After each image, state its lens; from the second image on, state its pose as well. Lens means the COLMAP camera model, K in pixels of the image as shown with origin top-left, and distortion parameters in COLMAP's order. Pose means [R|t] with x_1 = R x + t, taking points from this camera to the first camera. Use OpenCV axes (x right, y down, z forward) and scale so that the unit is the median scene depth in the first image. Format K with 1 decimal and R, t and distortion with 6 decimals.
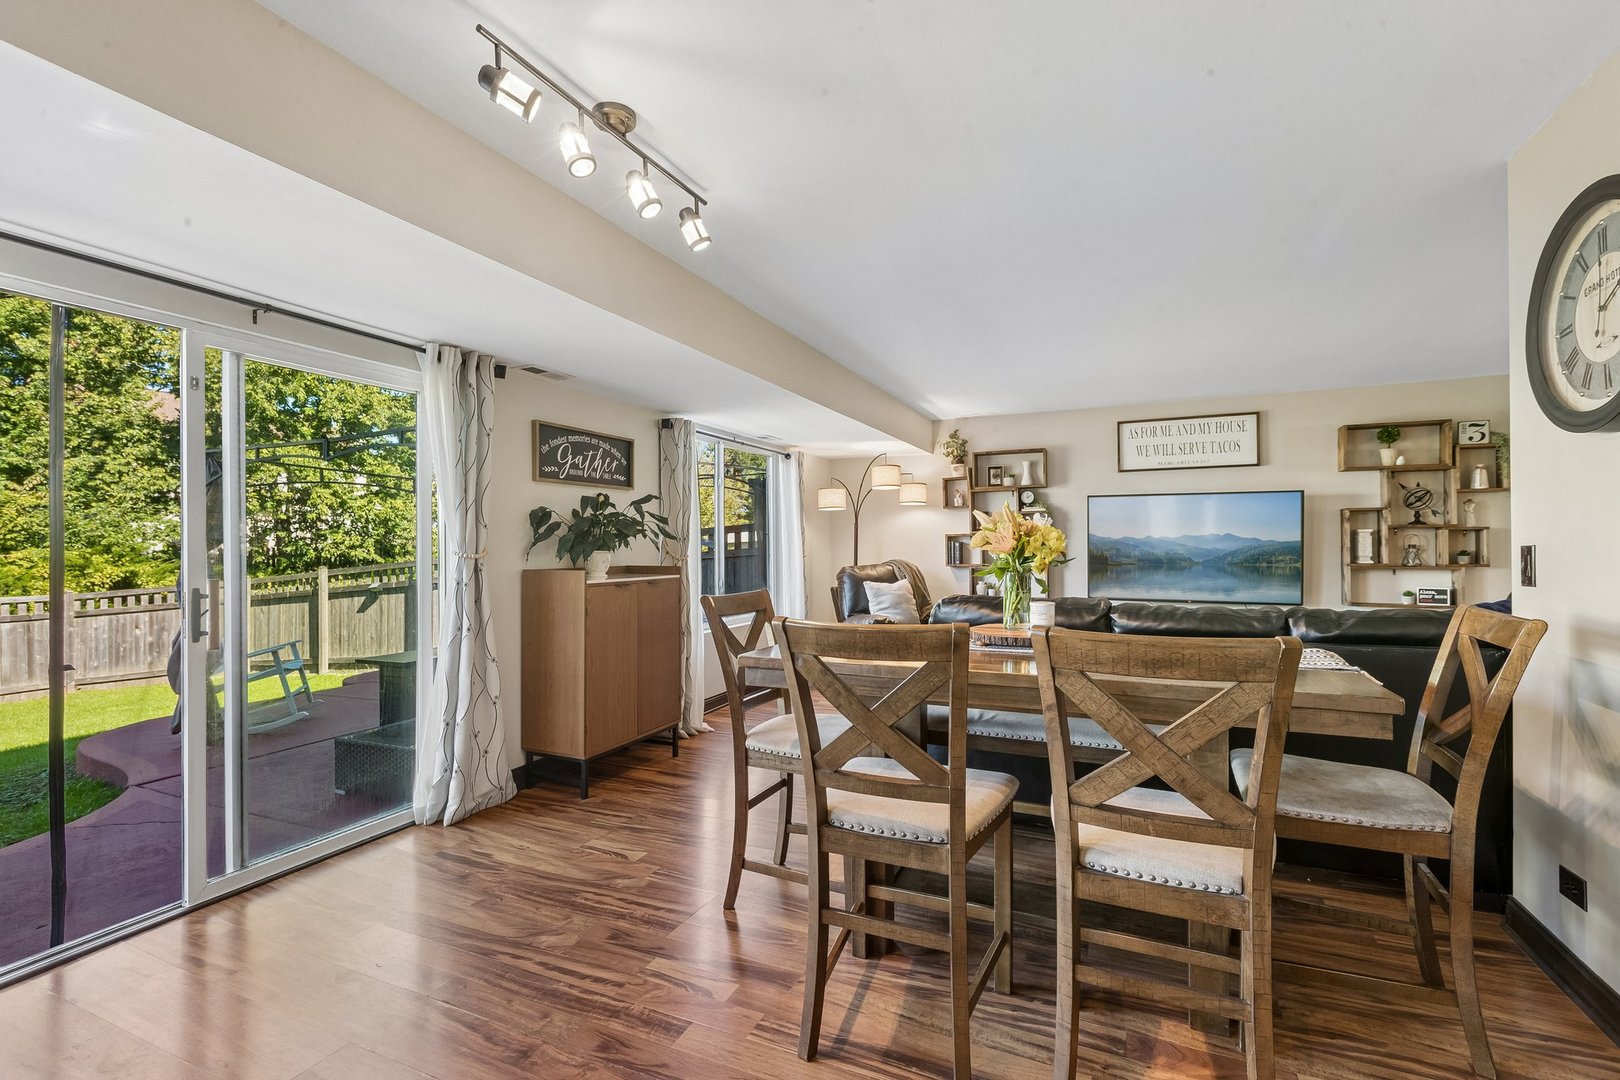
lens RADIAL K [[726.6, 0, 811.4], [0, 726.6, 539.8], [0, 0, 1]] dist [0.002050, 0.000219]
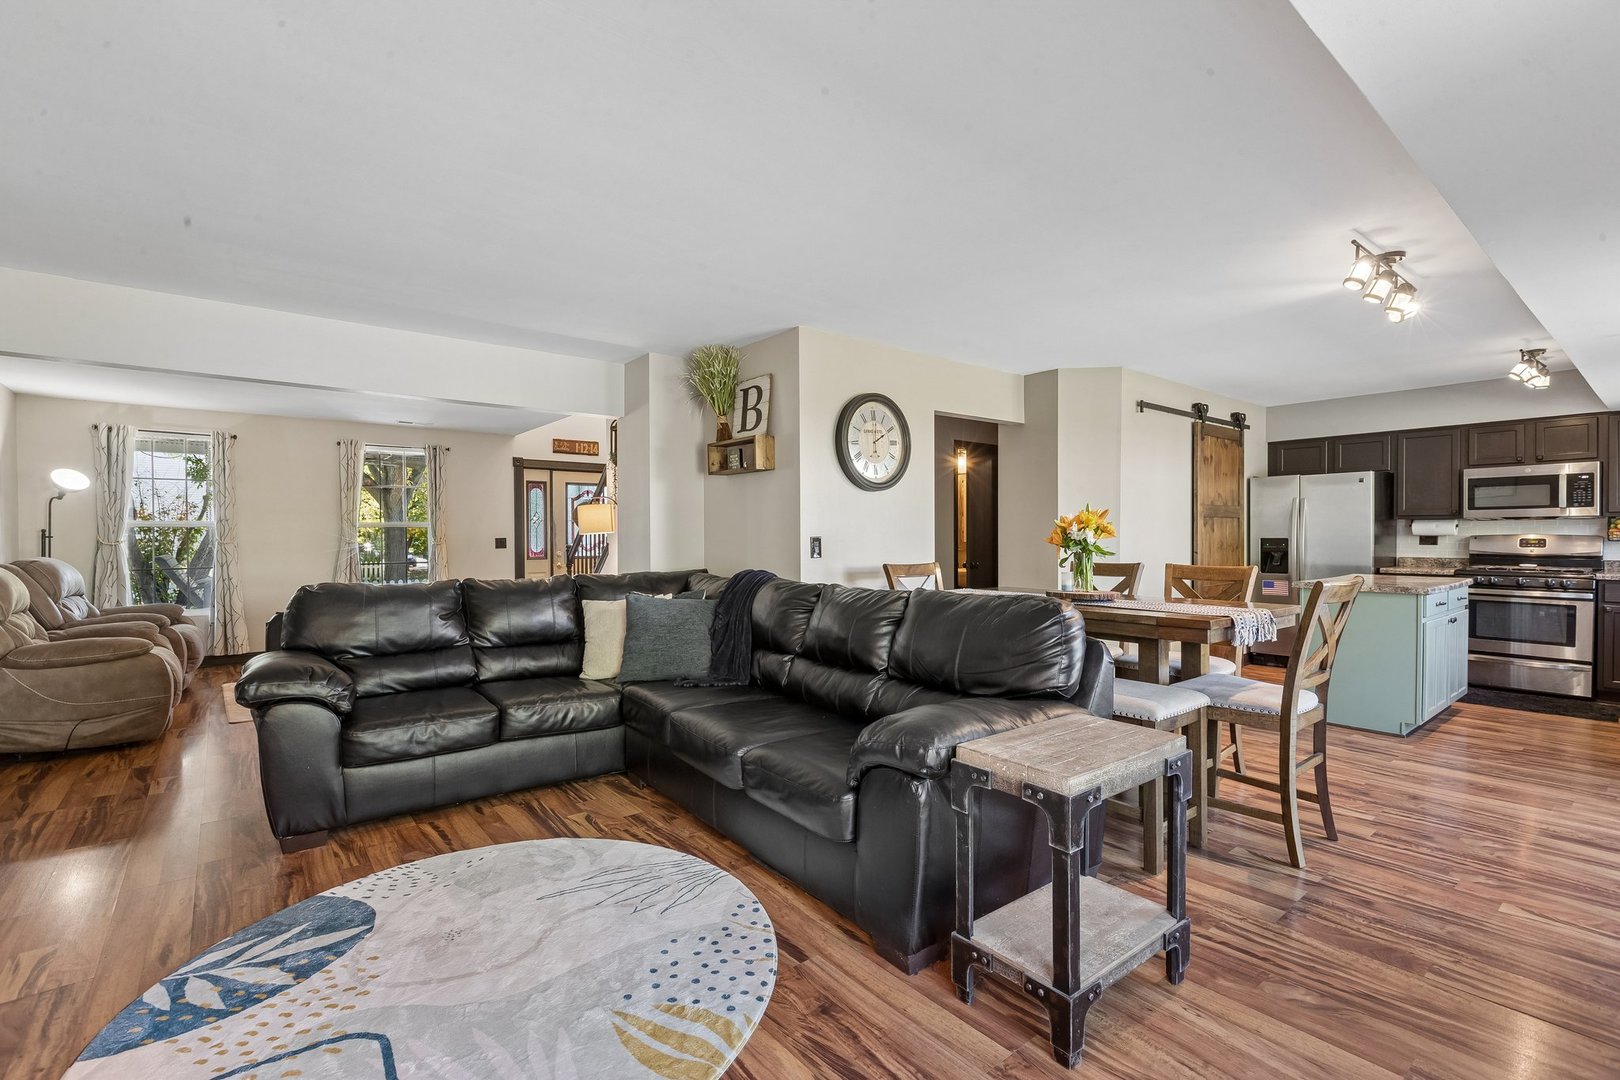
lens RADIAL K [[726.6, 0, 809.1], [0, 726.6, 545.0], [0, 0, 1]] dist [0.002050, 0.000219]
pose [[-0.891177, 0.002490, 0.453649, 0.043278], [0.006547, 0.999951, 0.007374, 0.004928], [-0.453608, 0.009541, -0.891150, 0.972719]]
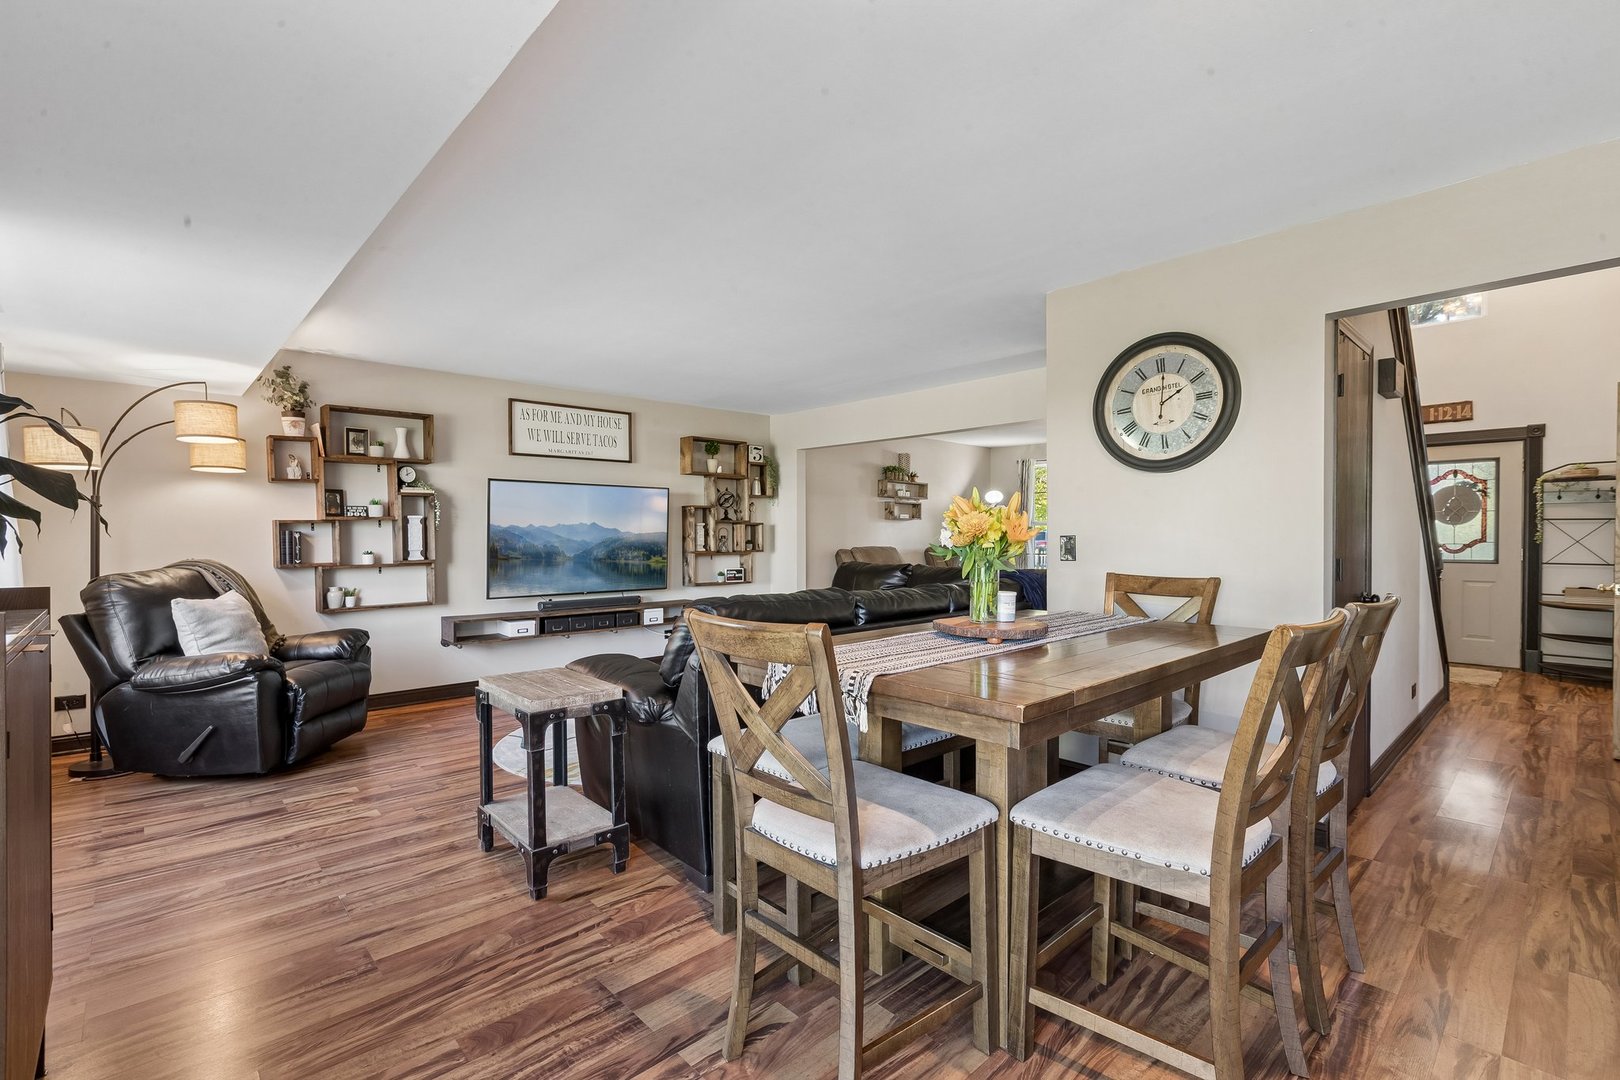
lens RADIAL K [[726.6, 0, 807.6], [0, 726.6, 540.5], [0, 0, 1]] dist [0.002050, 0.000219]
pose [[0.389598, -0.005357, 0.920970, -0.263067], [-0.005635, 0.999951, 0.008200, 0.003125], [-0.920968, -0.008384, 0.389548, 0.319565]]
